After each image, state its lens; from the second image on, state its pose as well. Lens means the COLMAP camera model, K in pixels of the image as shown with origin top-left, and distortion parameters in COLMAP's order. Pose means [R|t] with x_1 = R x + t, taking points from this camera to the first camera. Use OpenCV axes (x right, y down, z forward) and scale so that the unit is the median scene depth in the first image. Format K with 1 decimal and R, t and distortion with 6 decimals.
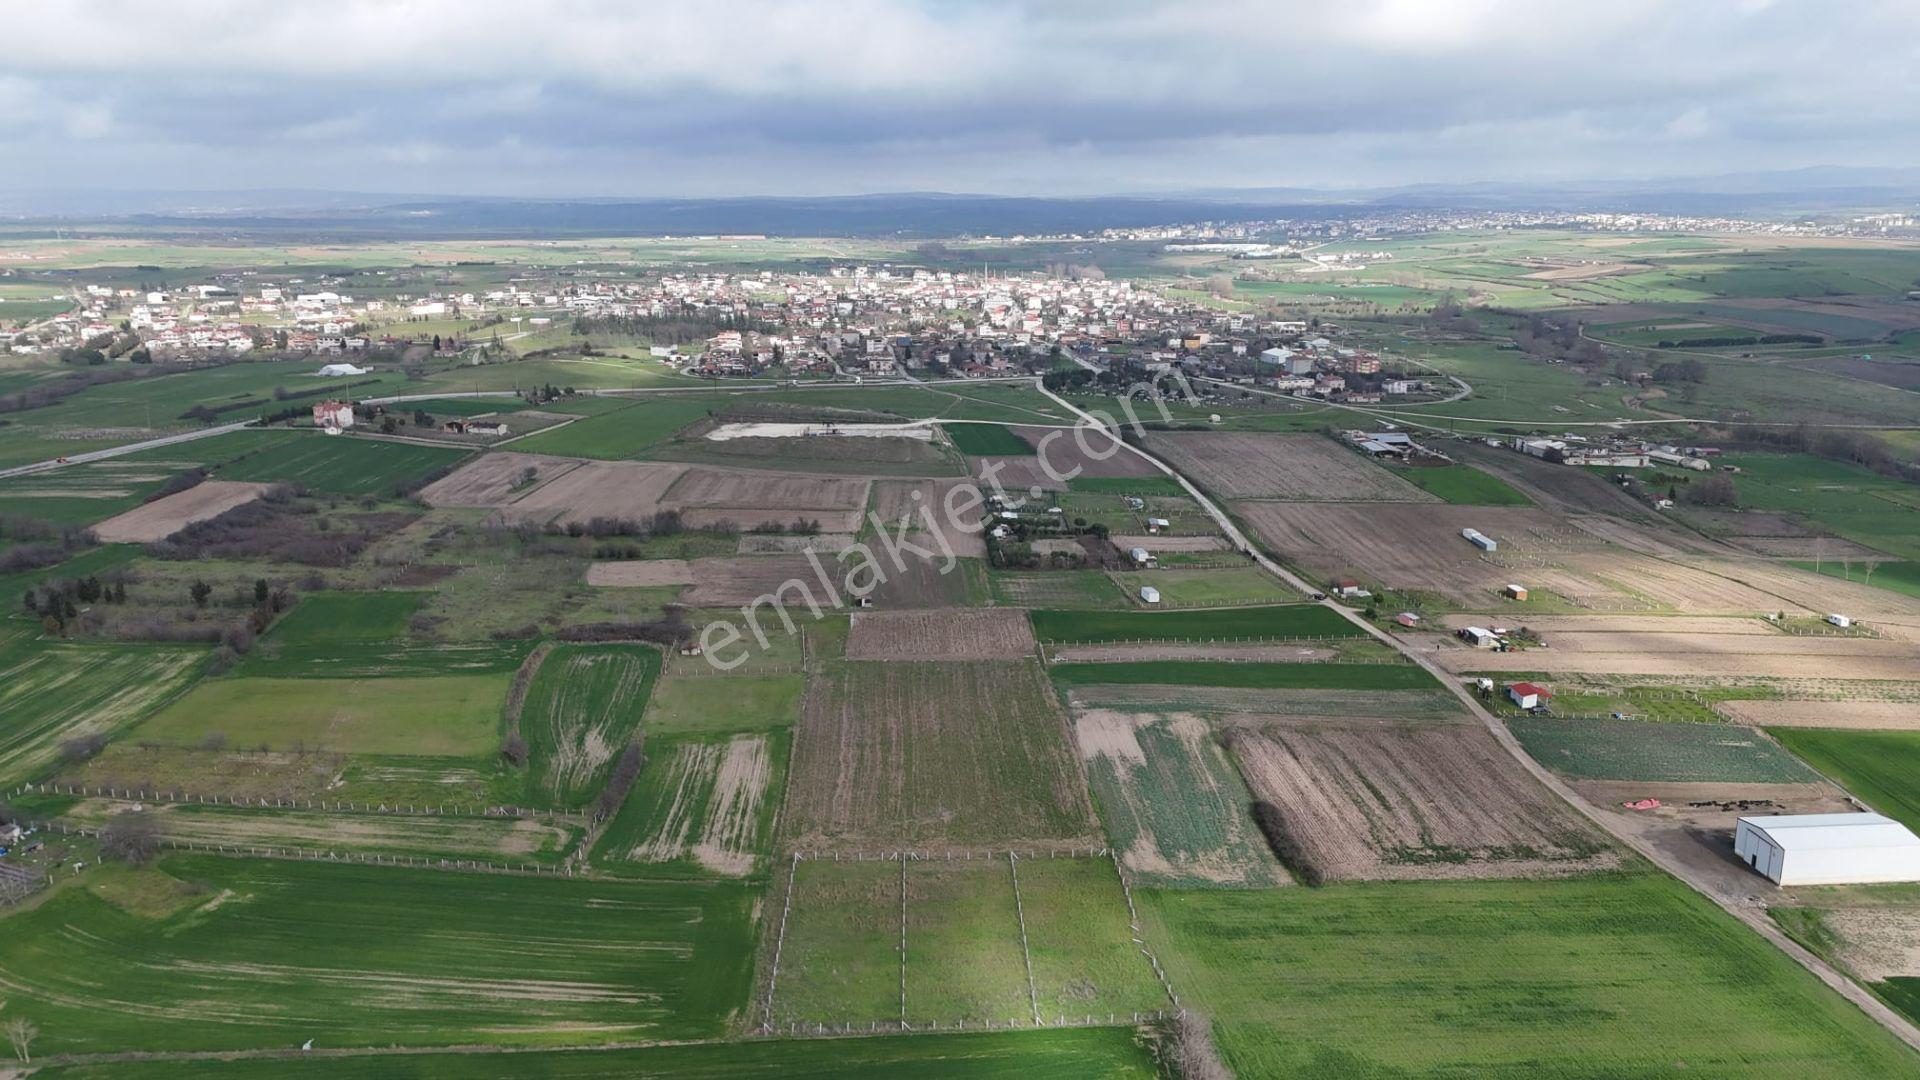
lens RADIAL K [[1406.5, 0, 962.6], [0, 1406.5, 537.6], [0, 0, 1]] dist [0.088259, -0.090050]
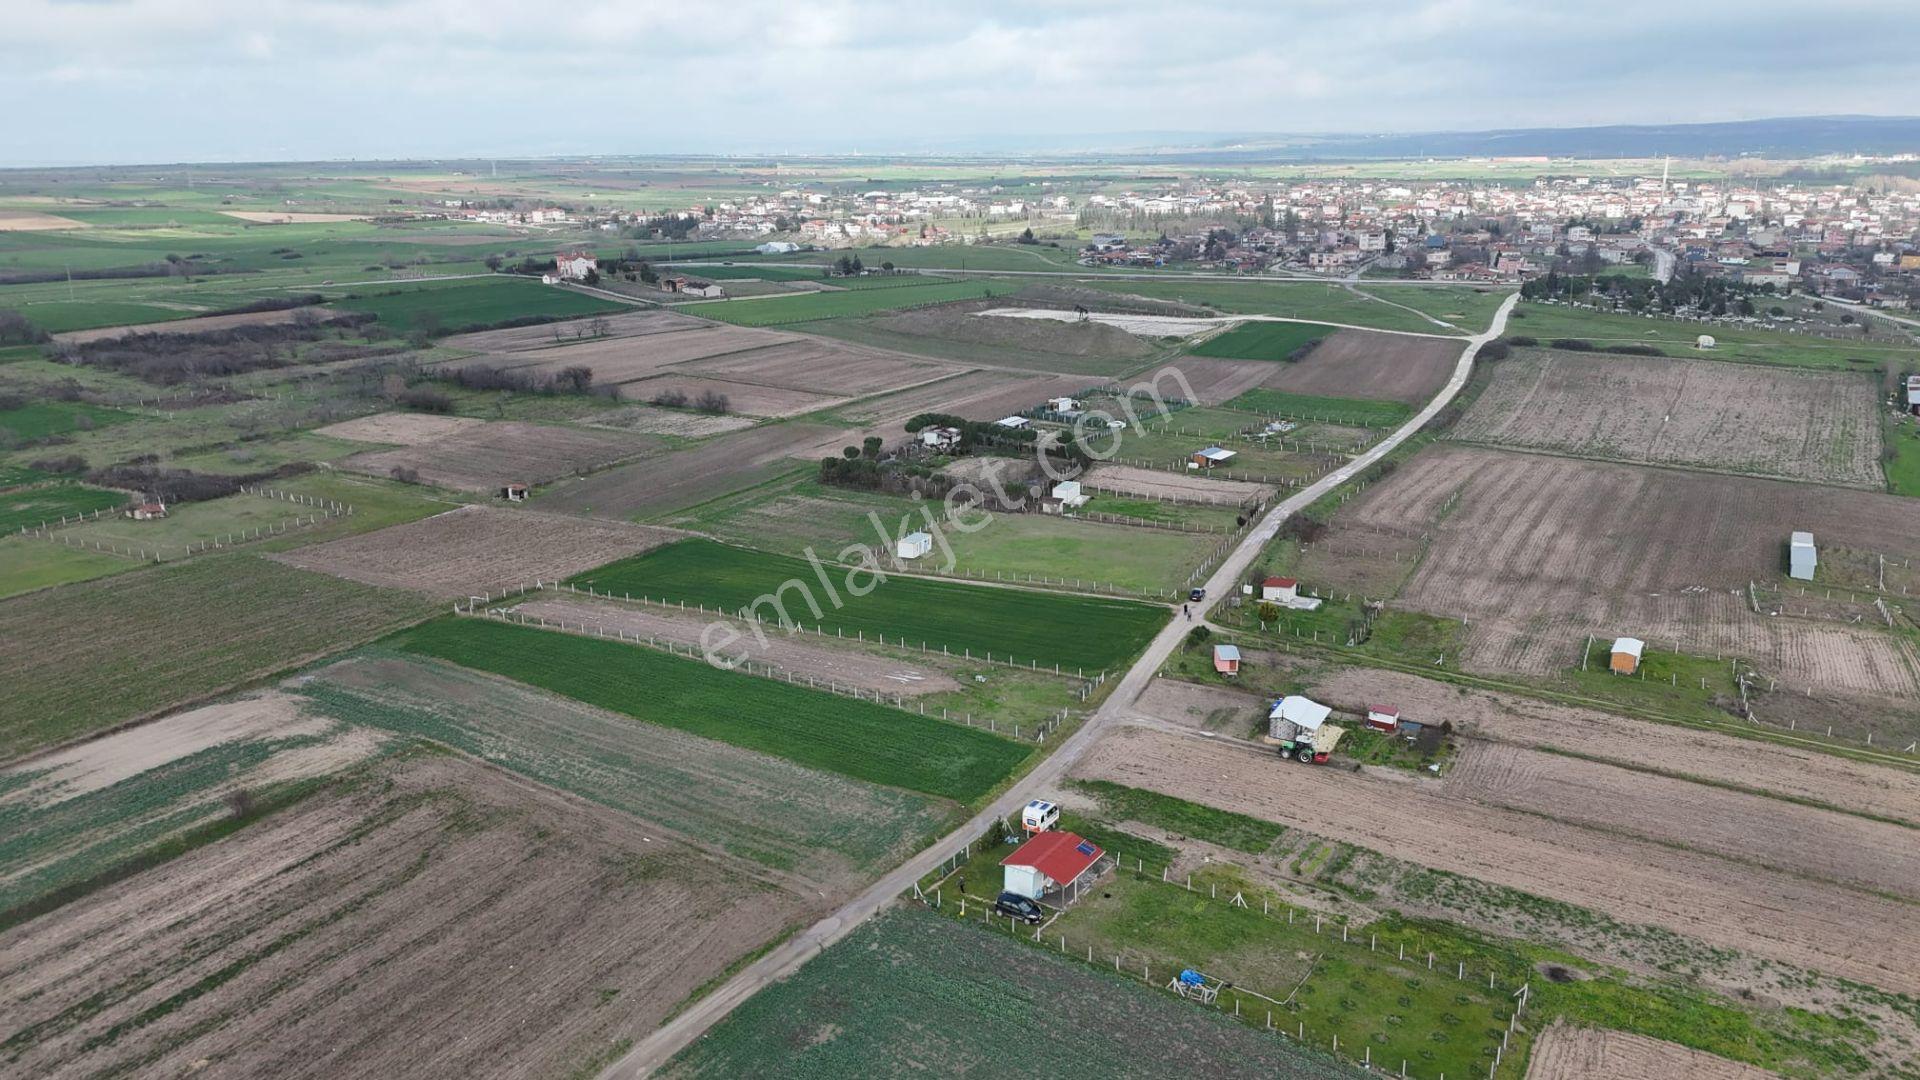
lens RADIAL K [[1406.5, 0, 962.6], [0, 1406.5, 537.6], [0, 0, 1]] dist [0.088259, -0.090050]
pose [[0.840737, 0.137534, -0.523684, 0.320782], [-0.117234, 0.990497, 0.071920, -0.005267], [0.528599, 0.000928, 0.848871, 0.355716]]
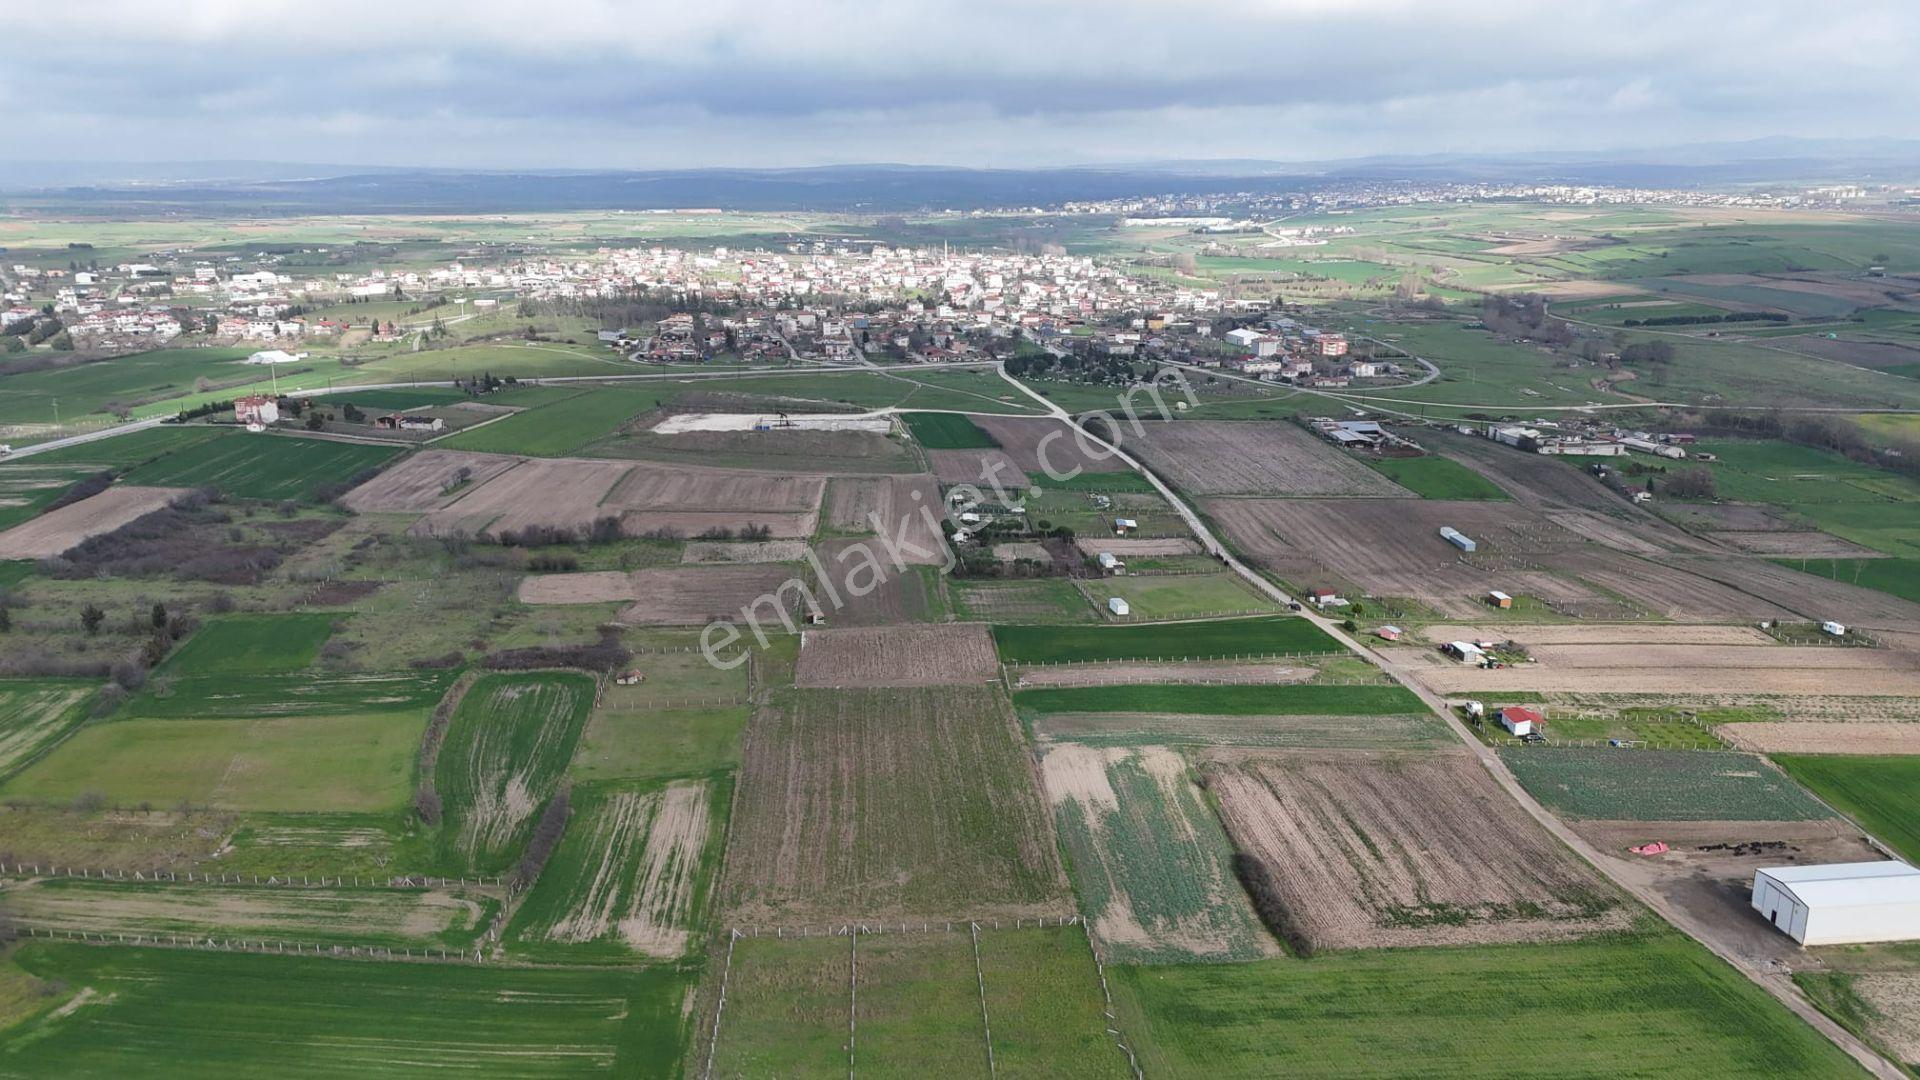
lens RADIAL K [[1406.5, 0, 962.6], [0, 1406.5, 537.6], [0, 0, 1]] dist [0.088259, -0.090050]
pose [[0.999625, -0.007607, 0.026313, 0.002394], [0.007101, 0.999789, 0.019279, -0.017415], [-0.026455, -0.019085, 0.999468, 0.039212]]
